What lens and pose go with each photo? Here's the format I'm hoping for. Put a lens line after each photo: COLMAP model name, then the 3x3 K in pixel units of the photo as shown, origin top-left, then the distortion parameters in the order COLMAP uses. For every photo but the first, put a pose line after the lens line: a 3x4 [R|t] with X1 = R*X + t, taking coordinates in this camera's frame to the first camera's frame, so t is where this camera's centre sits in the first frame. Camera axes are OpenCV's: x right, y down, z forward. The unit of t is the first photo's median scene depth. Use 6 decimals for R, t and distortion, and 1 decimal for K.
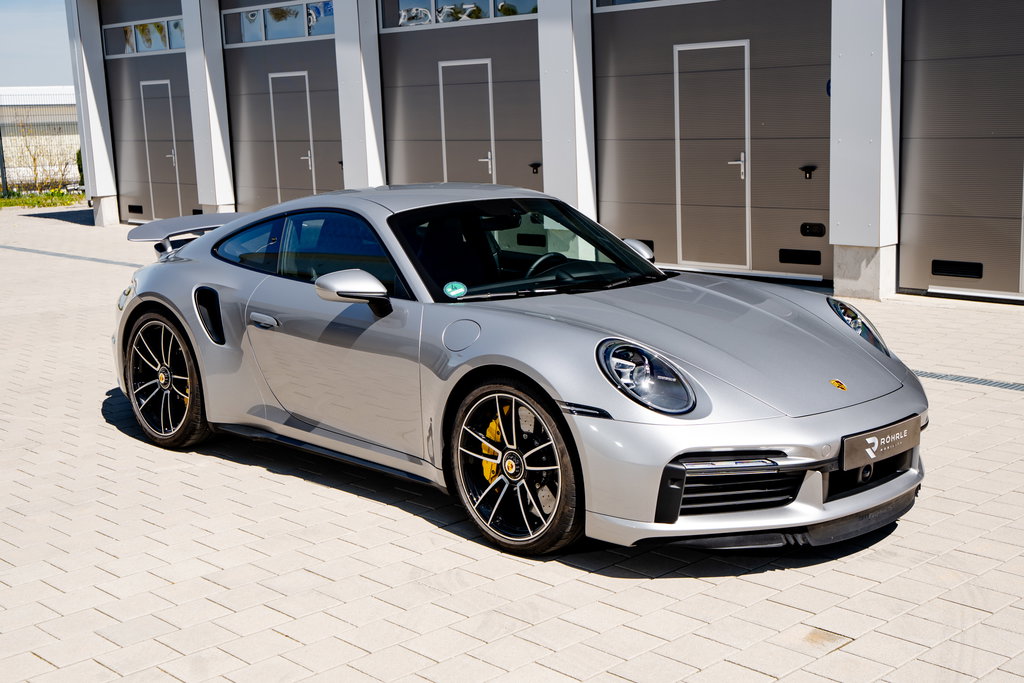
lens RADIAL K [[1232.3, 0, 513.3], [0, 1232.3, 334.9], [0, 0, 1]] dist [0.063669, 0.000000]
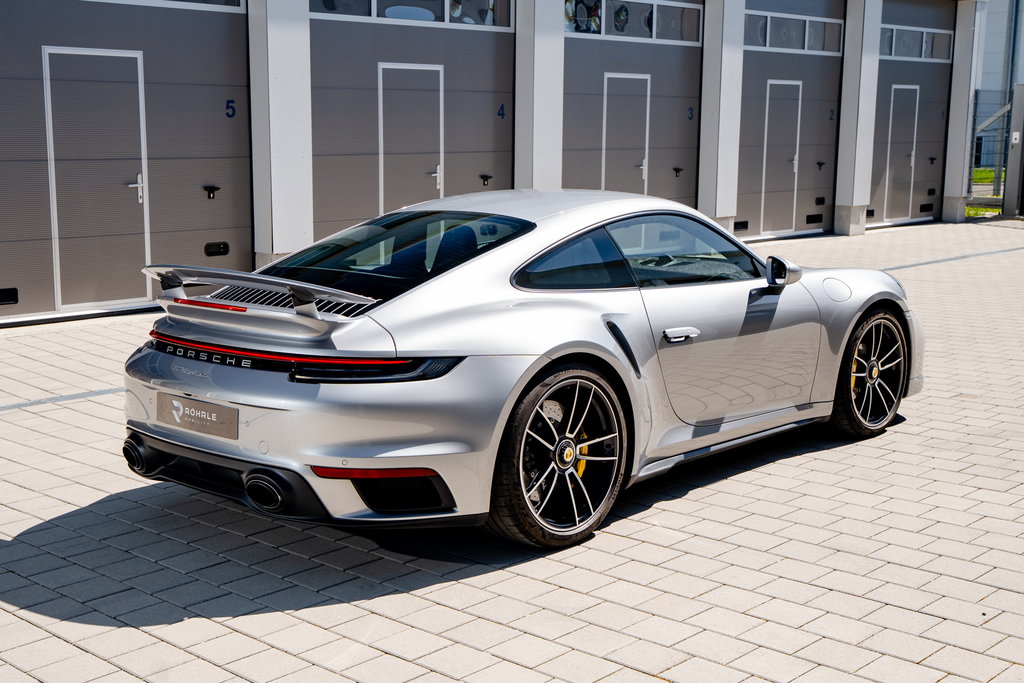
lens RADIAL K [[1303.9, 0, 512.5], [0, 1303.9, 349.2], [0, 0, 1]] dist [0.029146, 0.000000]
pose [[-0.007933, -0.144310, 0.989501, -0.967577], [0.177130, 0.973681, 0.143423, -0.136639], [-0.984156, 0.176408, 0.017838, 0.903152]]
